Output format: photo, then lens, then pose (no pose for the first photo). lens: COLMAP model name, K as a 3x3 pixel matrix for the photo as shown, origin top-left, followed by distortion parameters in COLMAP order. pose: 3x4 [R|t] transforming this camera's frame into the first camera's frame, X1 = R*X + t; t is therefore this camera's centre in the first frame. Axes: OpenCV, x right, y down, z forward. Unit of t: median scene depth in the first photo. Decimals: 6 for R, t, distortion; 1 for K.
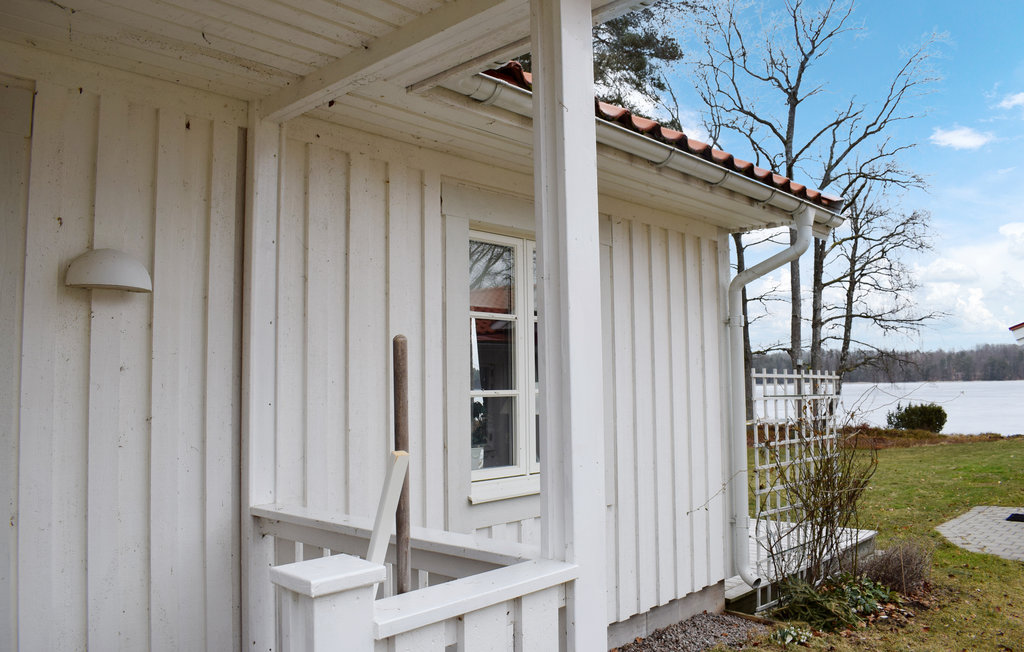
lens RADIAL K [[806.3, 0, 508.3], [0, 806.3, 321.9], [0, 0, 1]] dist [-0.094434, 0.012738]
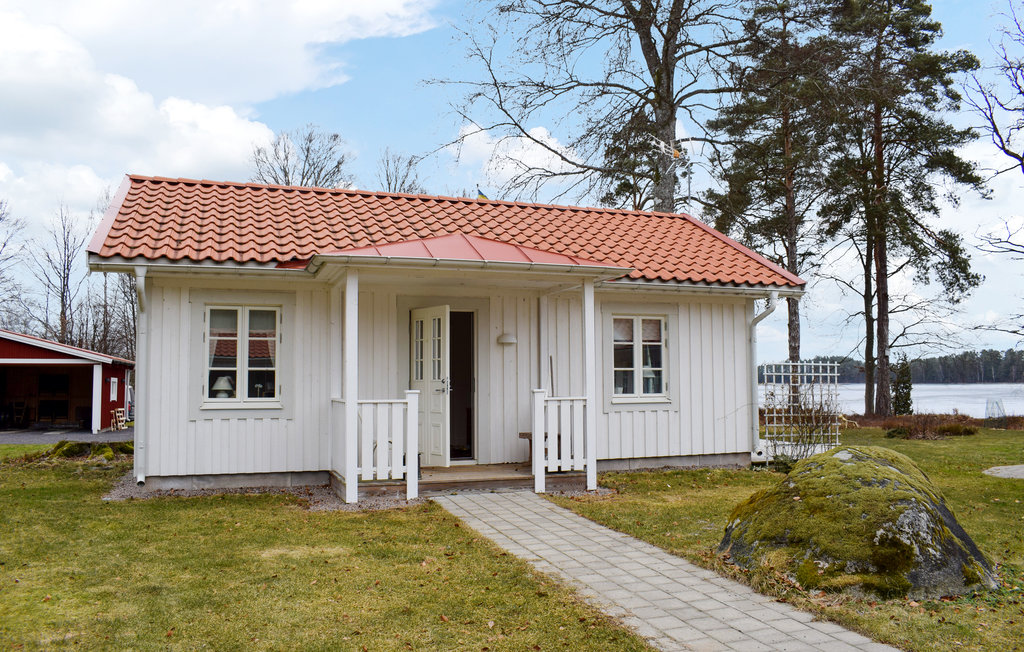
lens RADIAL K [[806.3, 0, 512.7], [0, 806.3, 326.4], [0, 0, 1]] dist [-0.094434, 0.012738]
pose [[0.898331, -0.019444, -0.438889, 0.101518], [0.026780, 0.999586, 0.010530, -0.012333], [0.438503, -0.021213, 0.898480, -0.205536]]
